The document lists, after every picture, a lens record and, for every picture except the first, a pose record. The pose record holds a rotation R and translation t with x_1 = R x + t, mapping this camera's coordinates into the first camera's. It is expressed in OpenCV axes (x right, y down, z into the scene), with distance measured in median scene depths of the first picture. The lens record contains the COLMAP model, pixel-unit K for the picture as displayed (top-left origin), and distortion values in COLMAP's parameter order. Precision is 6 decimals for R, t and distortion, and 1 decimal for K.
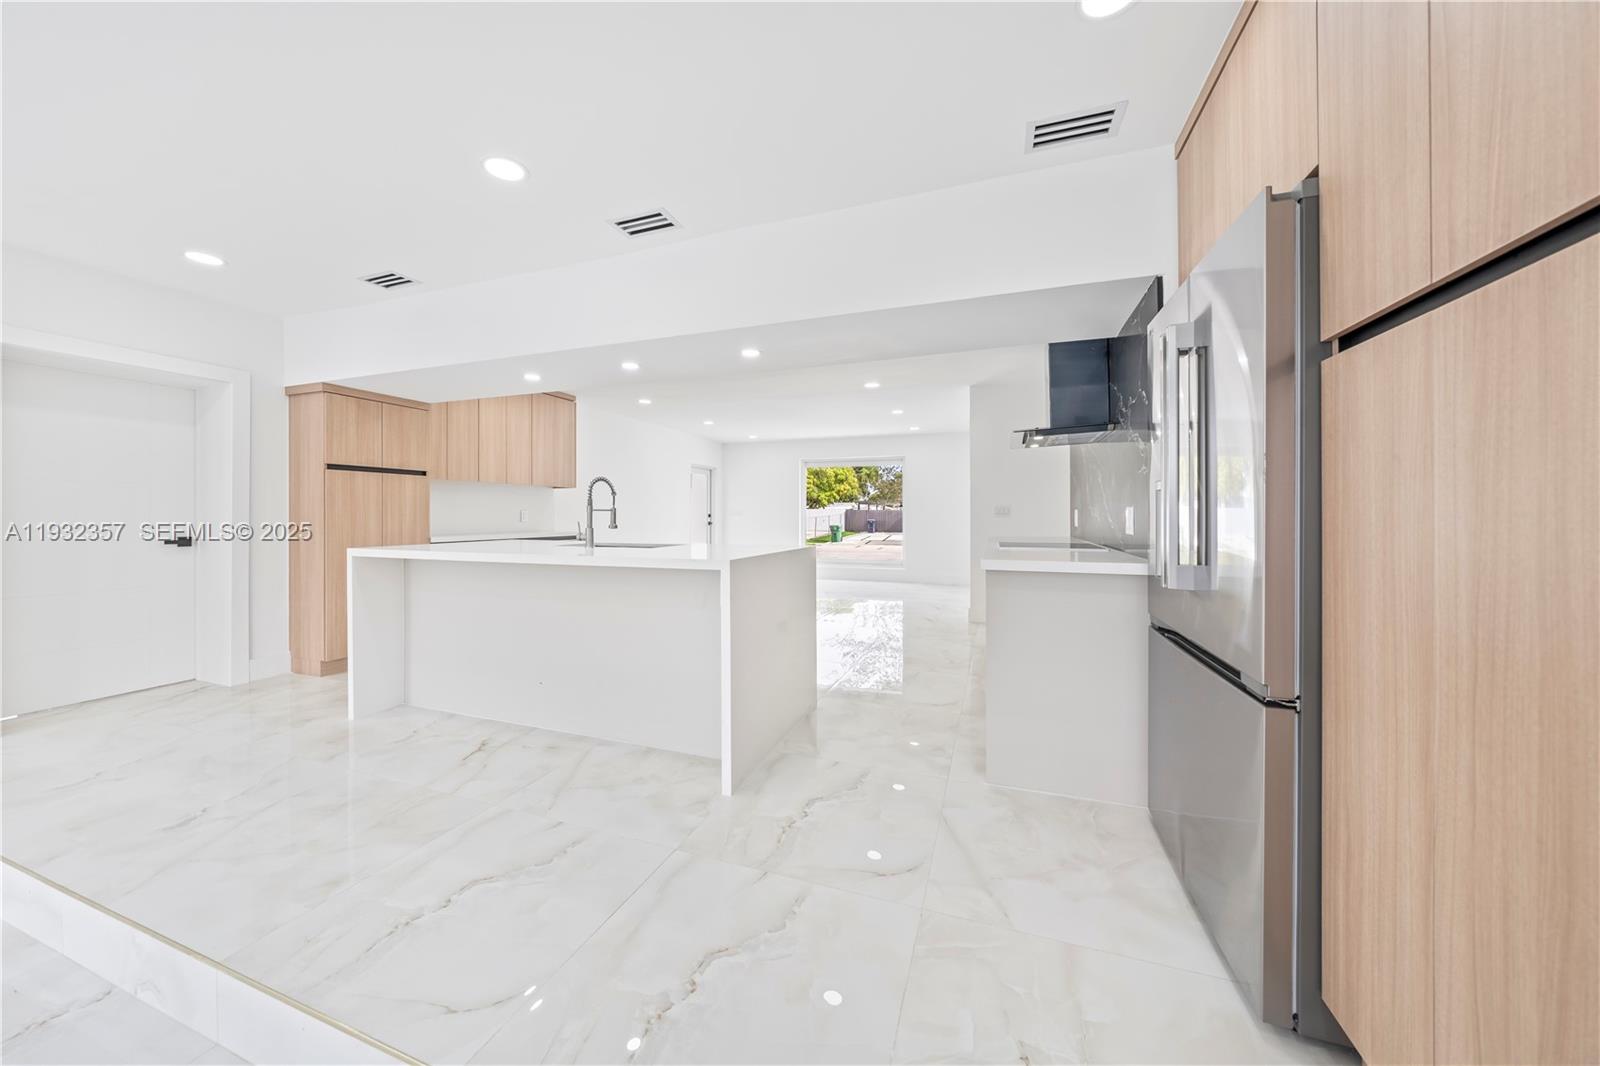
lens RADIAL K [[562.7, 0, 782.9], [0, 562.7, 510.3], [0, 0, 1]] dist [-0.002591, 0.000197]
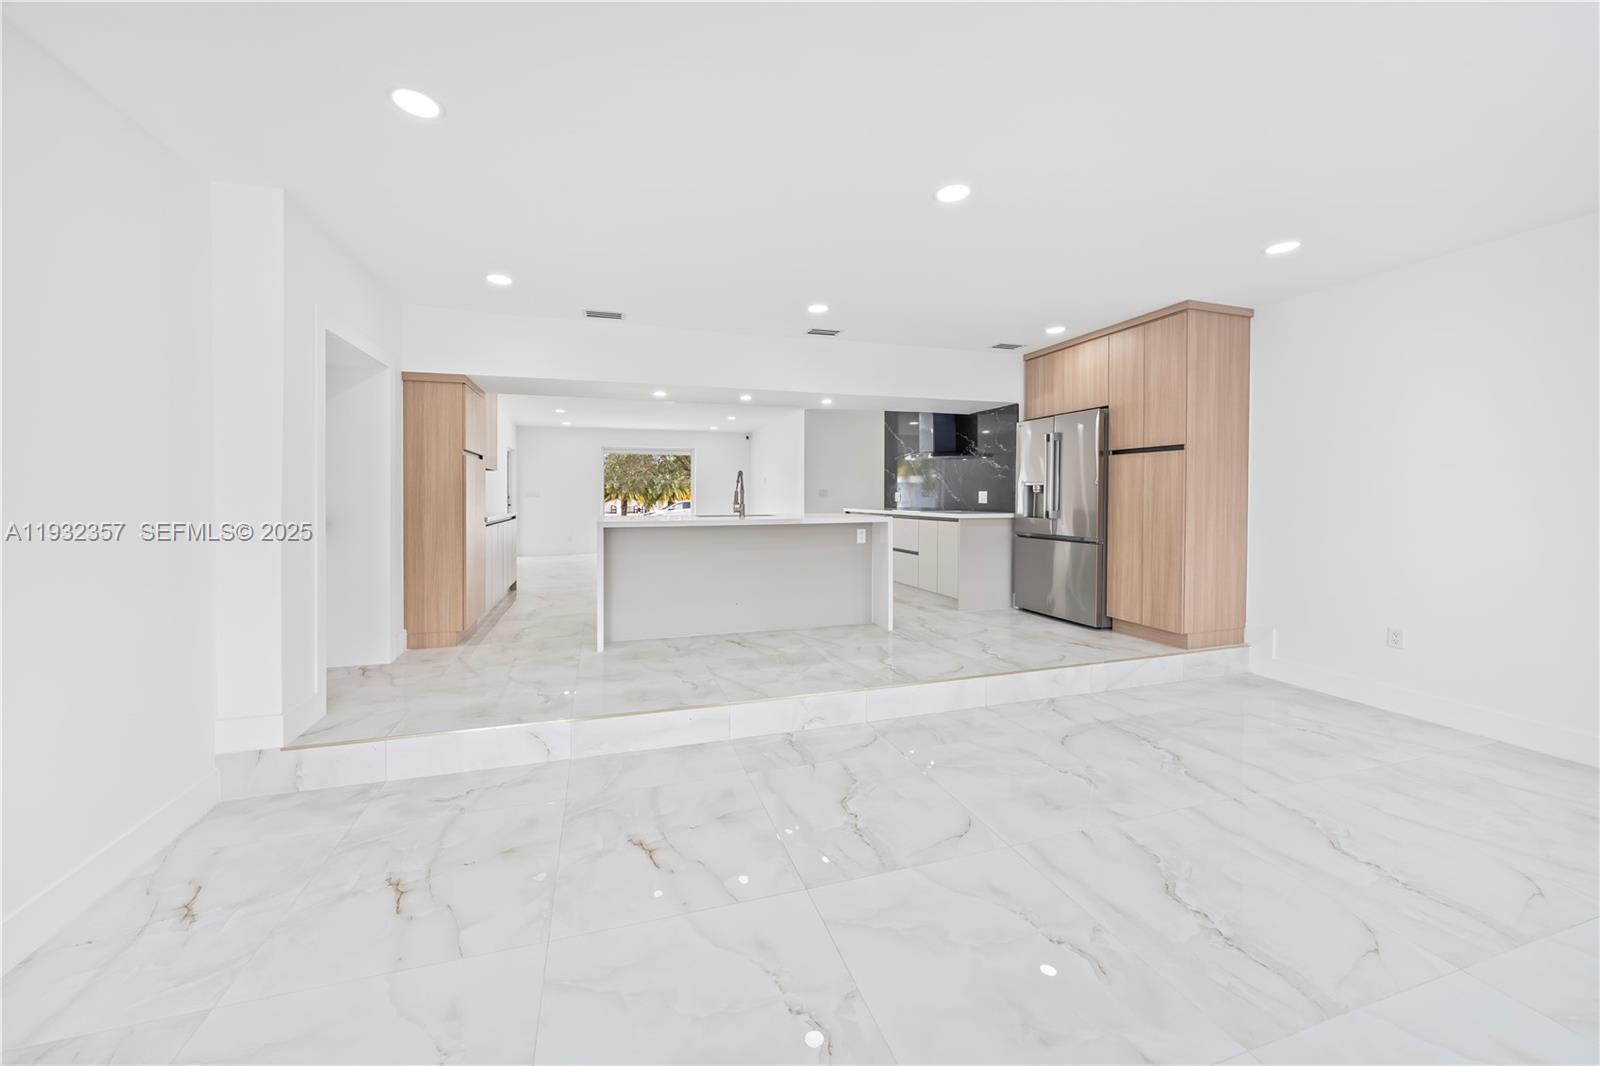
lens RADIAL K [[562.7, 0, 753.0], [0, 562.7, 504.6], [0, 0, 1]] dist [-0.002591, 0.000197]
pose [[0.810359, -0.010775, 0.585835, -0.680111], [-0.003670, 0.999718, 0.023464, -0.002320], [-0.585922, -0.021164, 0.810091, -0.150056]]
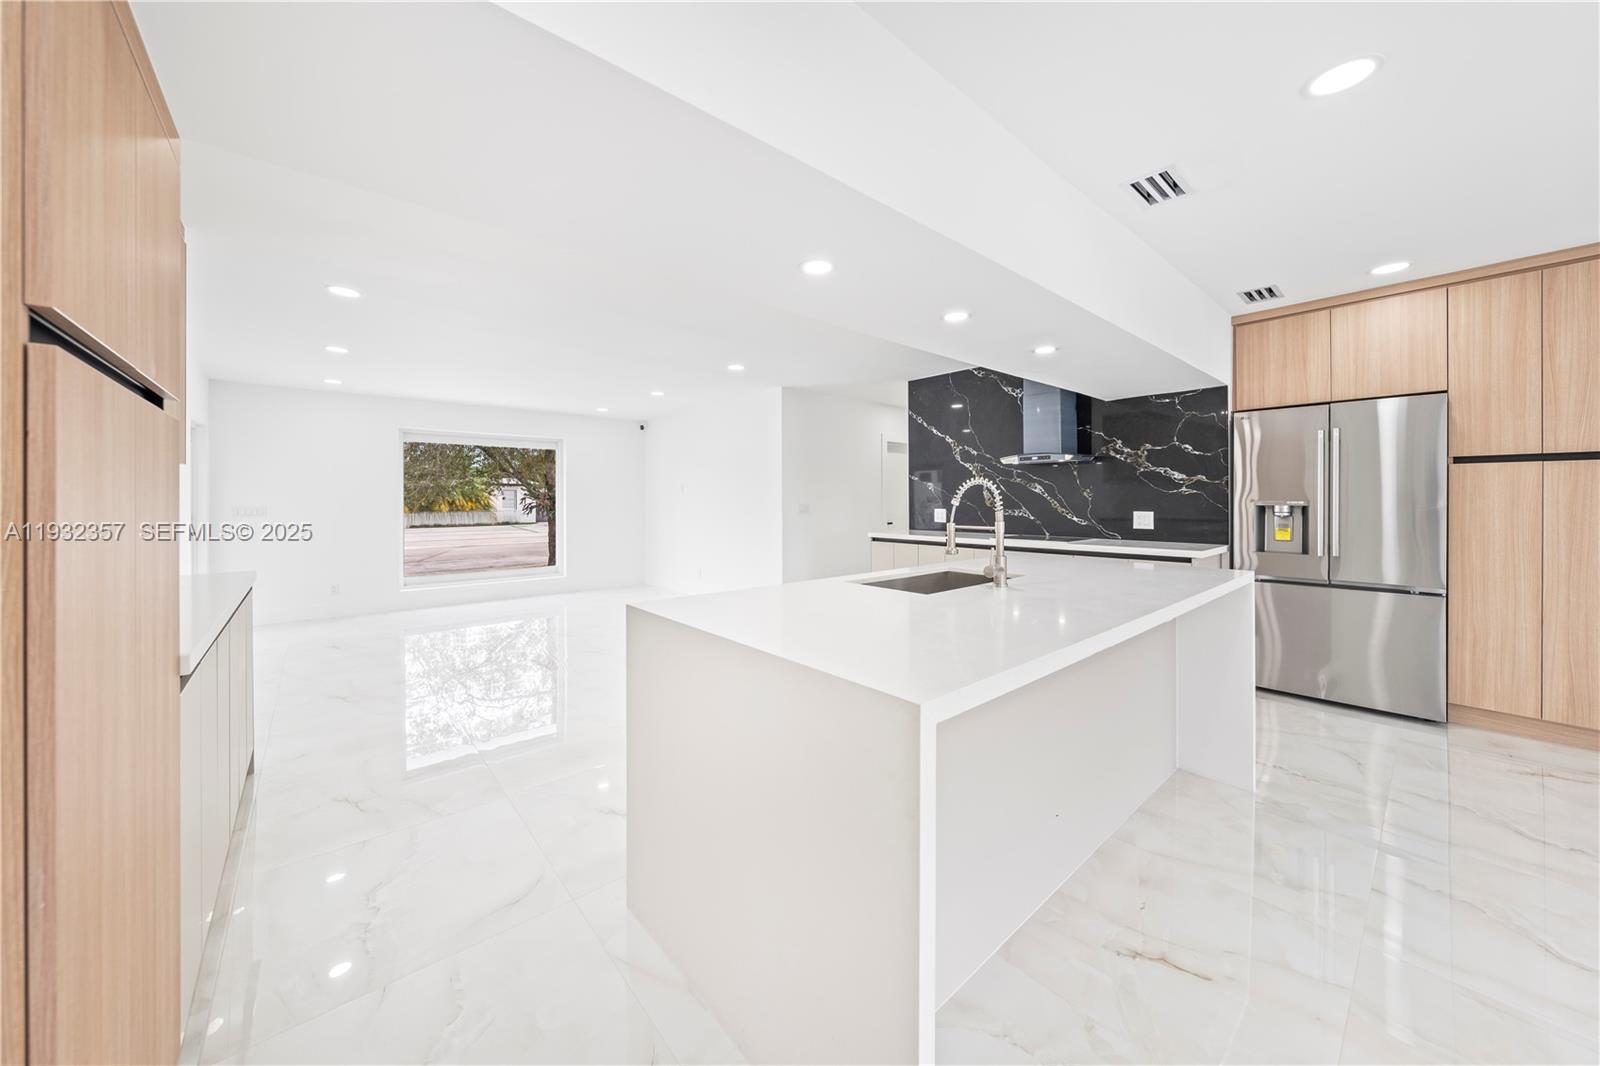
lens RADIAL K [[562.7, 0, 795.0], [0, 562.7, 500.0], [0, 0, 1]] dist [-0.002591, 0.000197]
pose [[0.484444, 0.000404, 0.874822, -0.576574], [-0.007683, 0.999963, 0.003793, -0.018184], [-0.874789, -0.008559, 0.484429, 0.486763]]
